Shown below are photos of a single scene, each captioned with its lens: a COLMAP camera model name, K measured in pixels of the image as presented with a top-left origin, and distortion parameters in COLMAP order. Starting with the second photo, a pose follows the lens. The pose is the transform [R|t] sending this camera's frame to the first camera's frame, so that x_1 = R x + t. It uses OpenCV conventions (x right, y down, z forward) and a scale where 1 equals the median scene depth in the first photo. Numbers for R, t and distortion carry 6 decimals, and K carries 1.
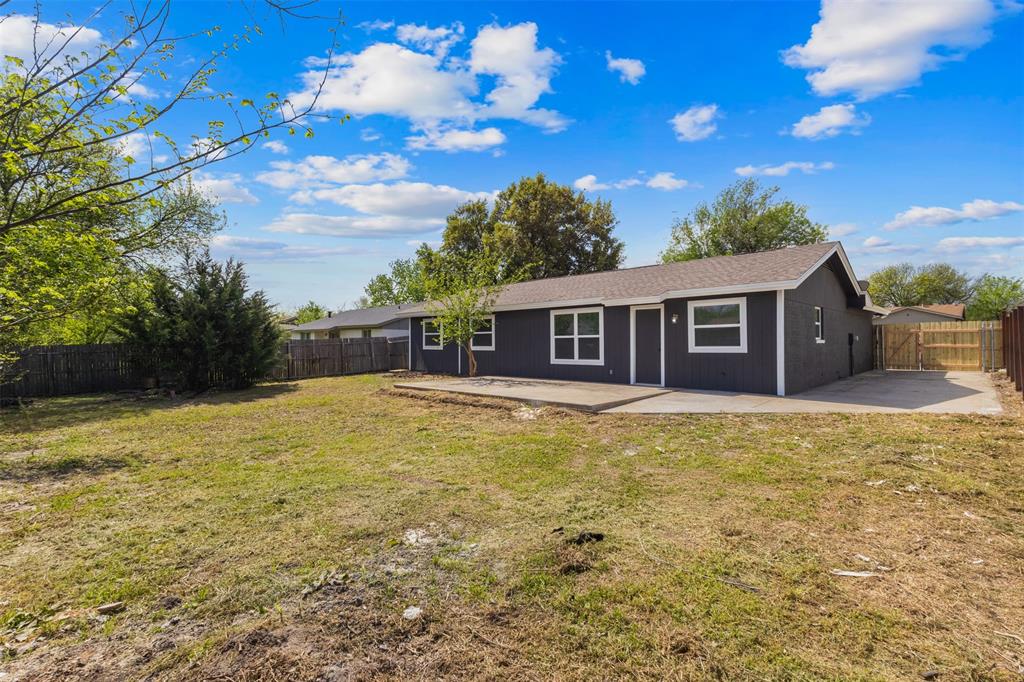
lens RADIAL K [[461.3, 0, 512.0], [0, 461.3, 341.0], [0, 0, 1]] dist [0.000491, 0.000172]
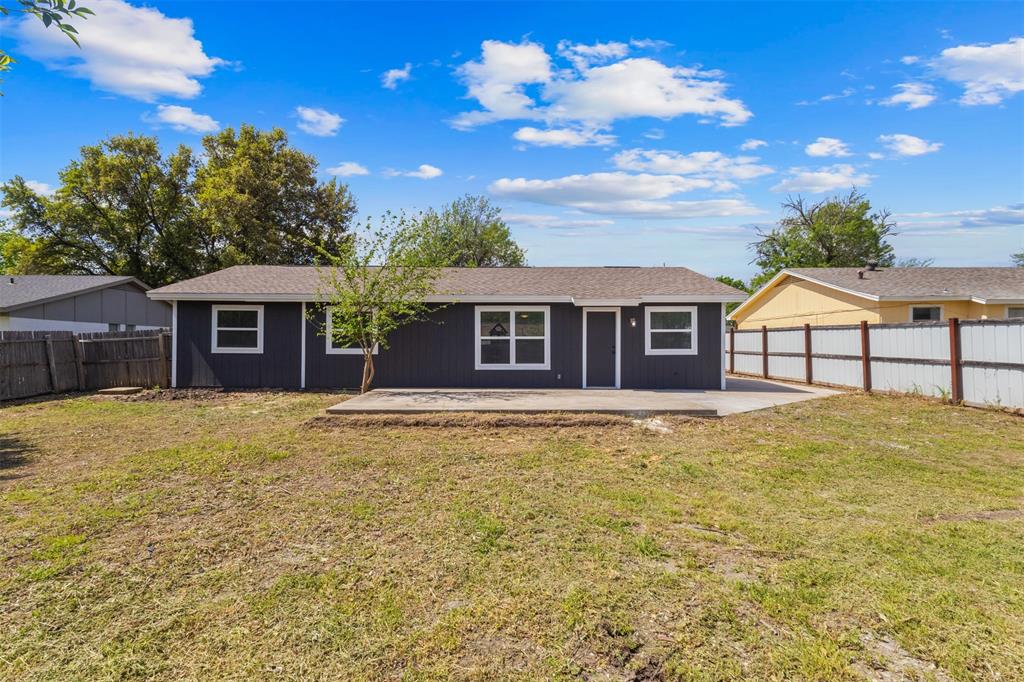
lens RADIAL K [[470.9, 0, 511.2], [0, 470.9, 352.3], [0, 0, 1]] dist [0.002671, 0.000387]
pose [[0.731761, 0.000211, 0.681561, -0.490878], [-0.009334, 0.999909, 0.009712, 0.009678], [-0.681498, -0.013468, 0.731696, 0.359031]]
